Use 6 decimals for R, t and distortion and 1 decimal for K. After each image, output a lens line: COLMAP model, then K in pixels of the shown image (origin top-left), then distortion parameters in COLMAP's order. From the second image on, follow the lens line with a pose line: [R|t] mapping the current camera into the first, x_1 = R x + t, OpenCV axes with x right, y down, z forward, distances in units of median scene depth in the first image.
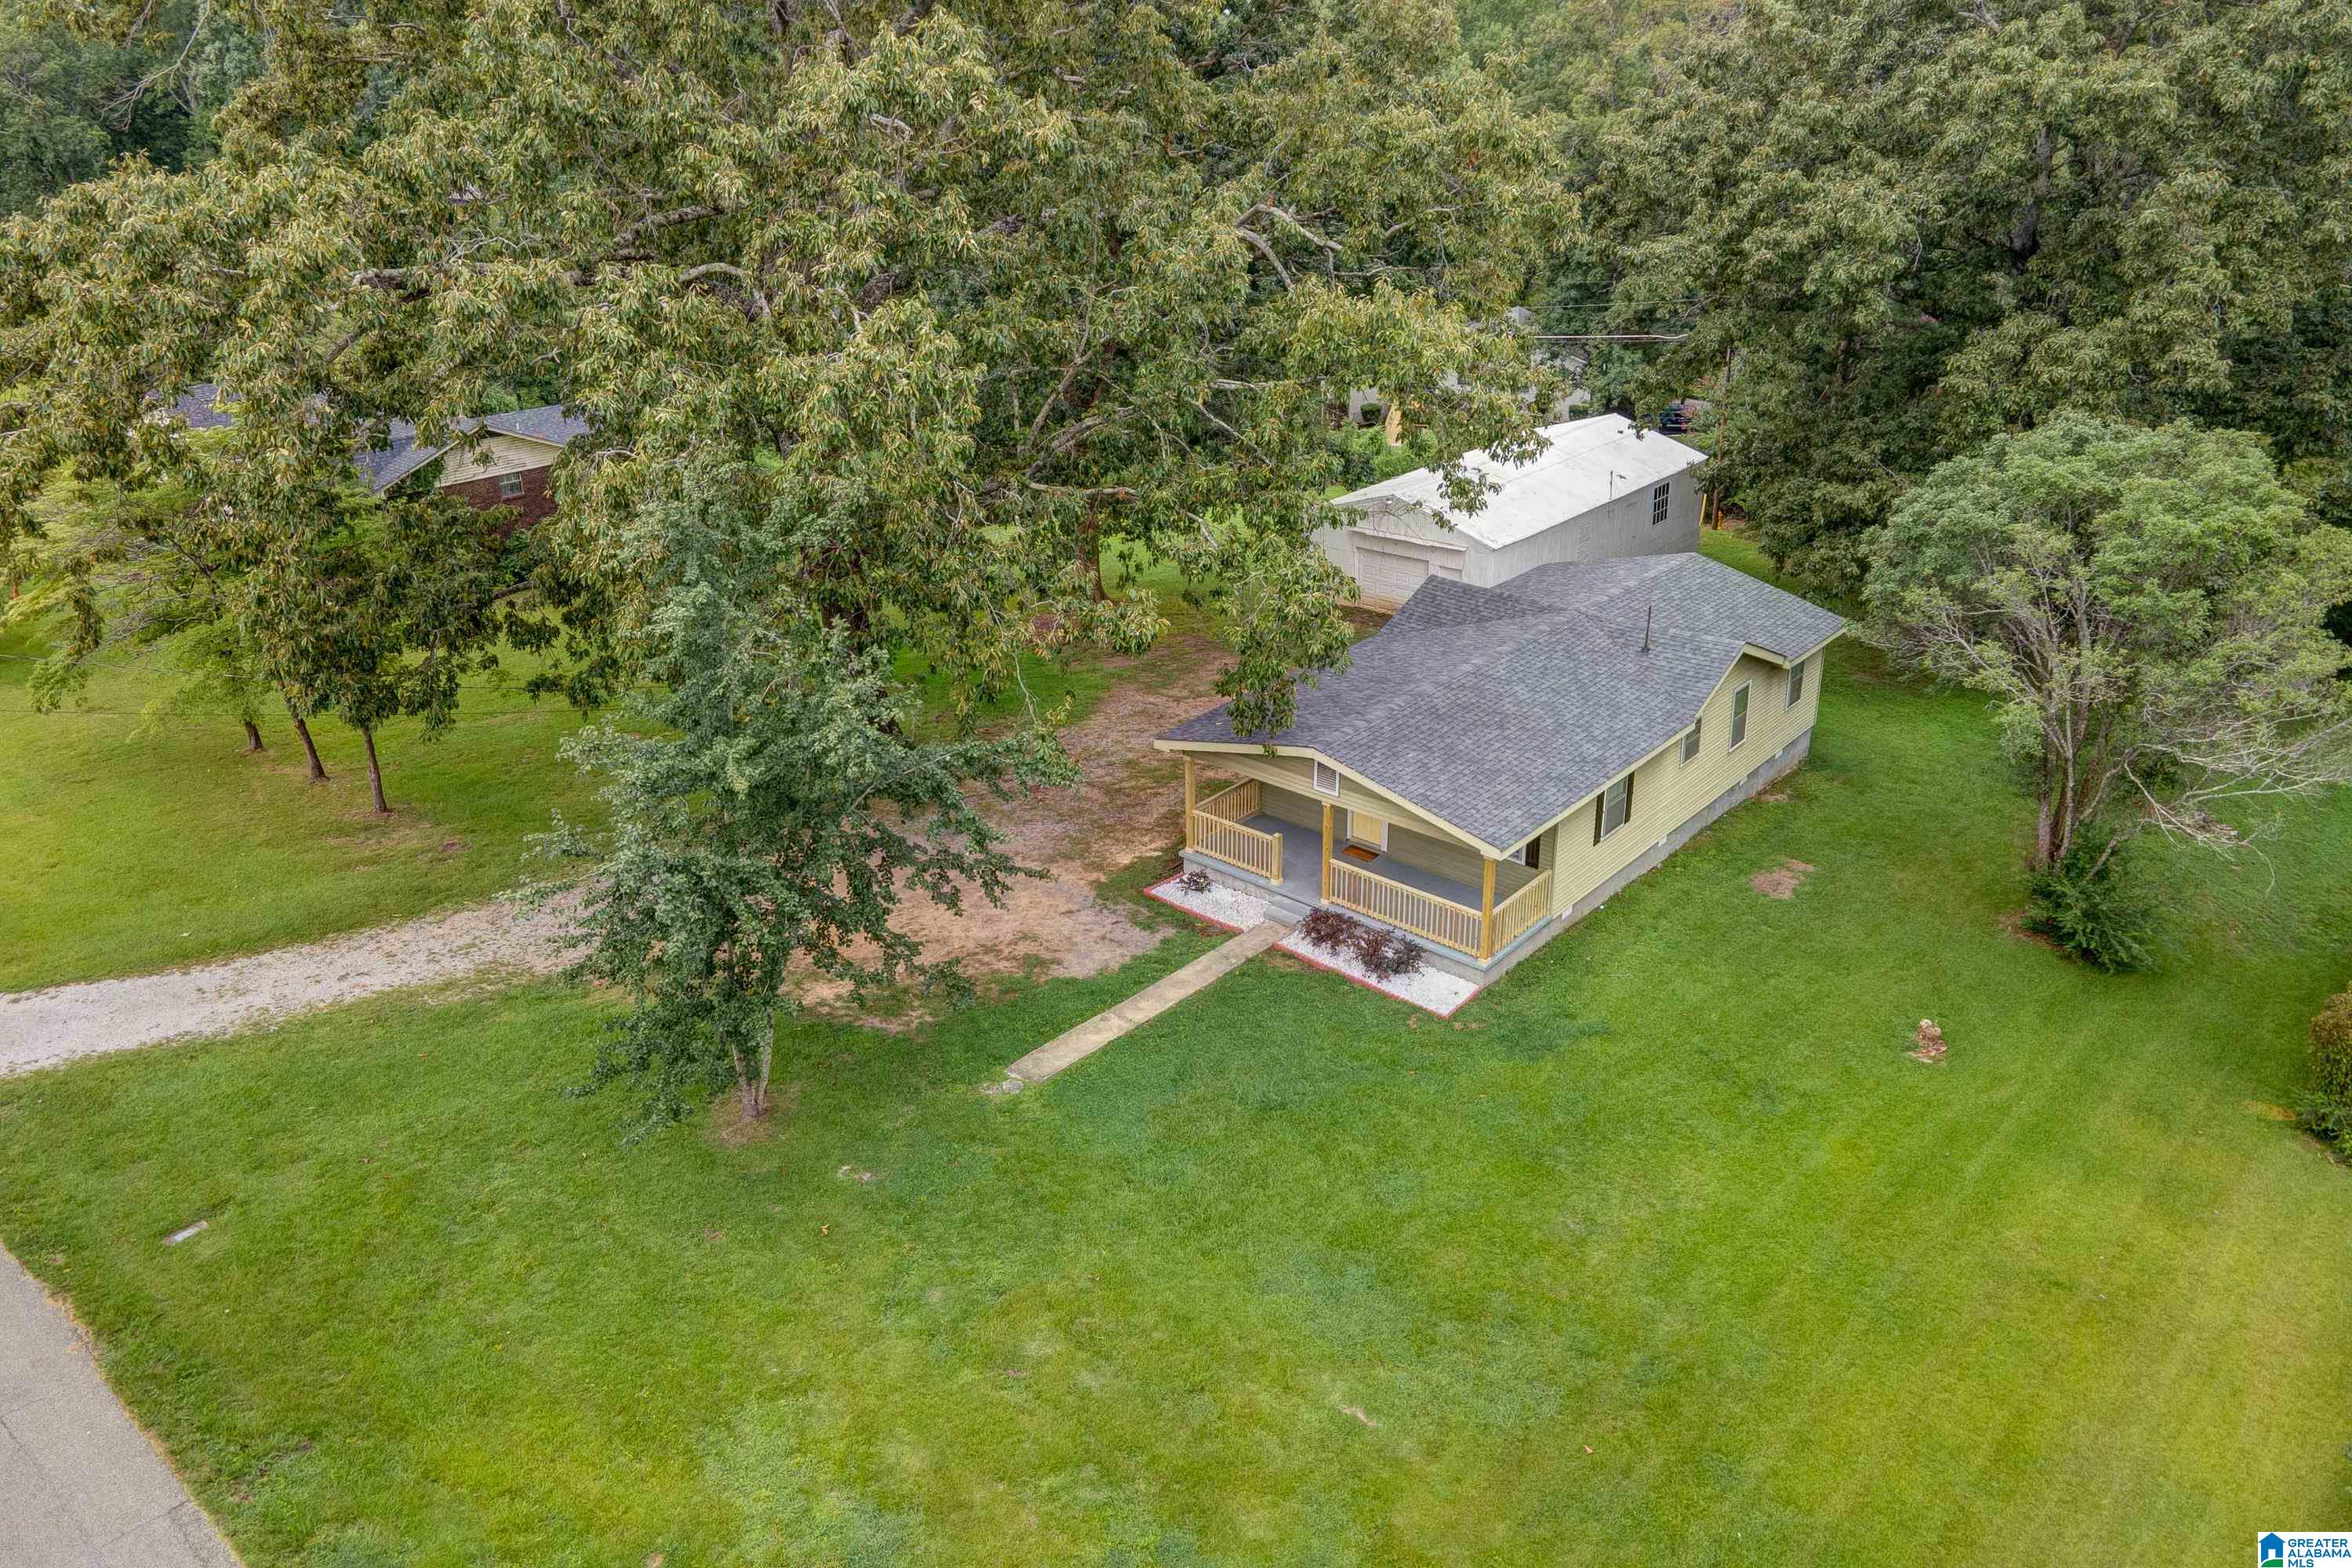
lens RADIAL K [[1706.7, 0, 1173.2], [0, 1706.7, 675.3], [0, 0, 1]] dist [0.029445, 0.033578]
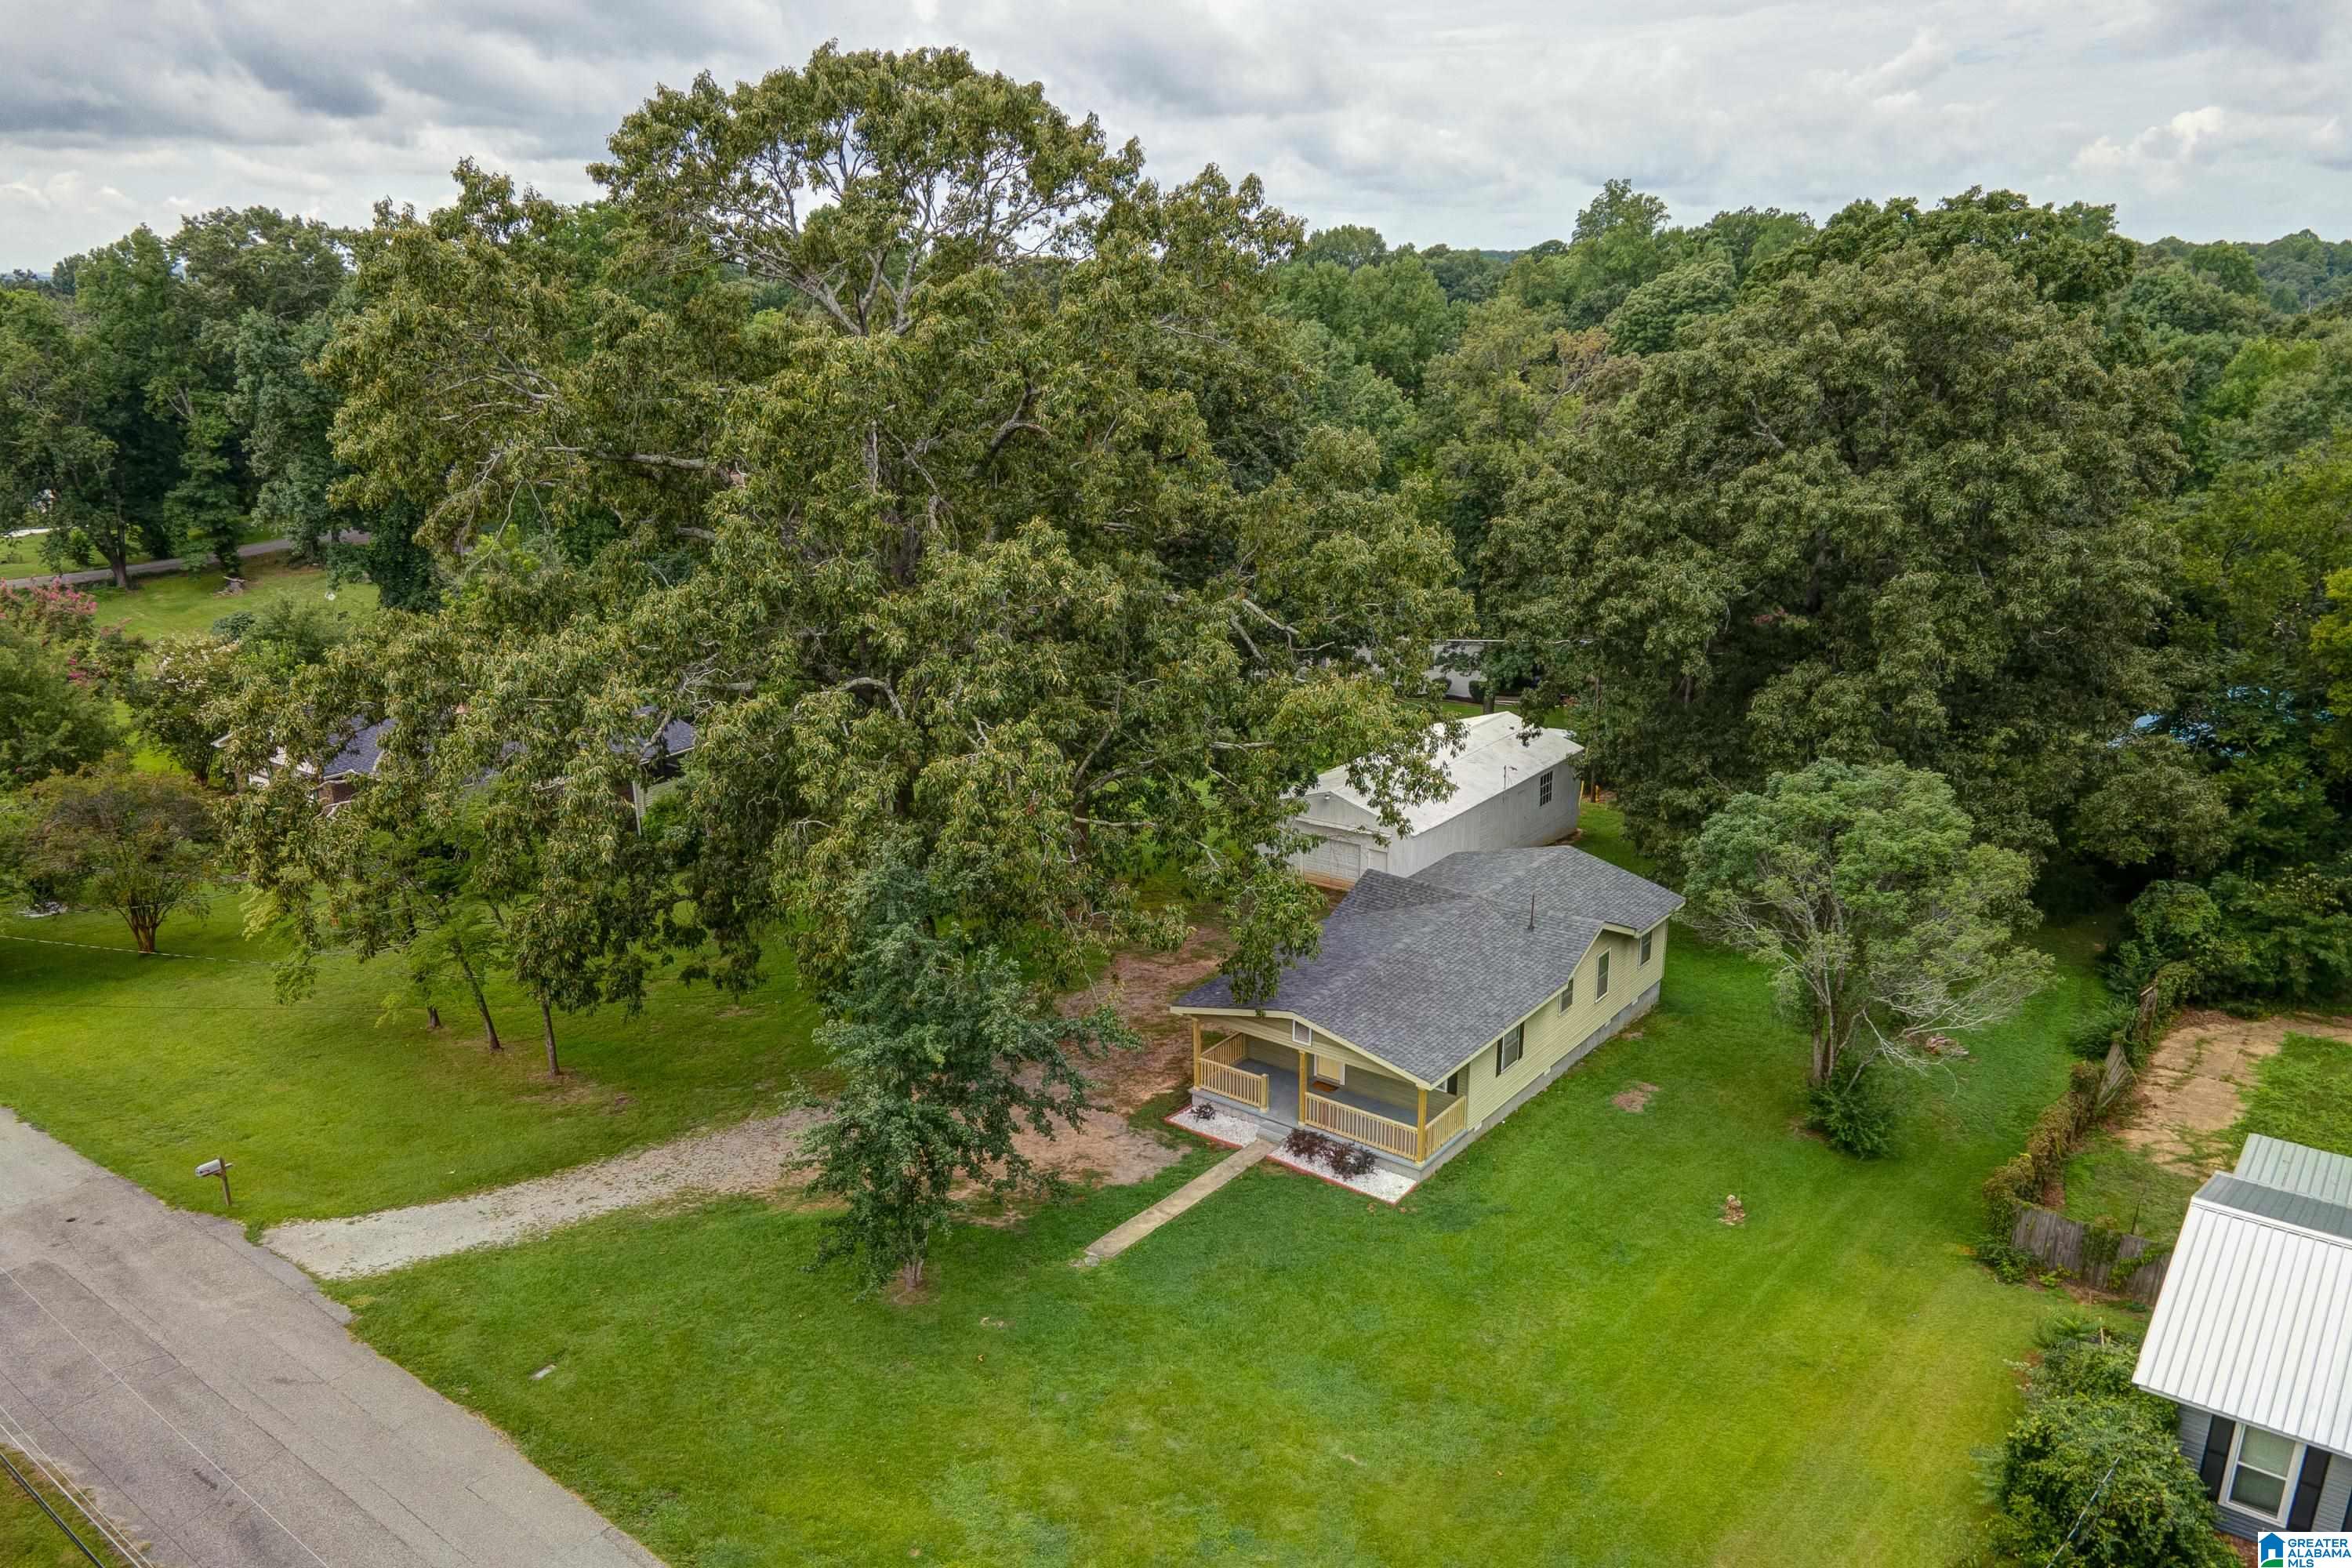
lens RADIAL K [[1706.7, 0, 1167.9], [0, 1706.7, 870.2], [0, 0, 1]] dist [0.029445, 0.033578]
pose [[0.998554, -0.021380, 0.049317, -0.088728], [0.022321, 0.999577, -0.018618, -0.051029], [-0.048898, 0.019692, 0.998610, -0.392561]]
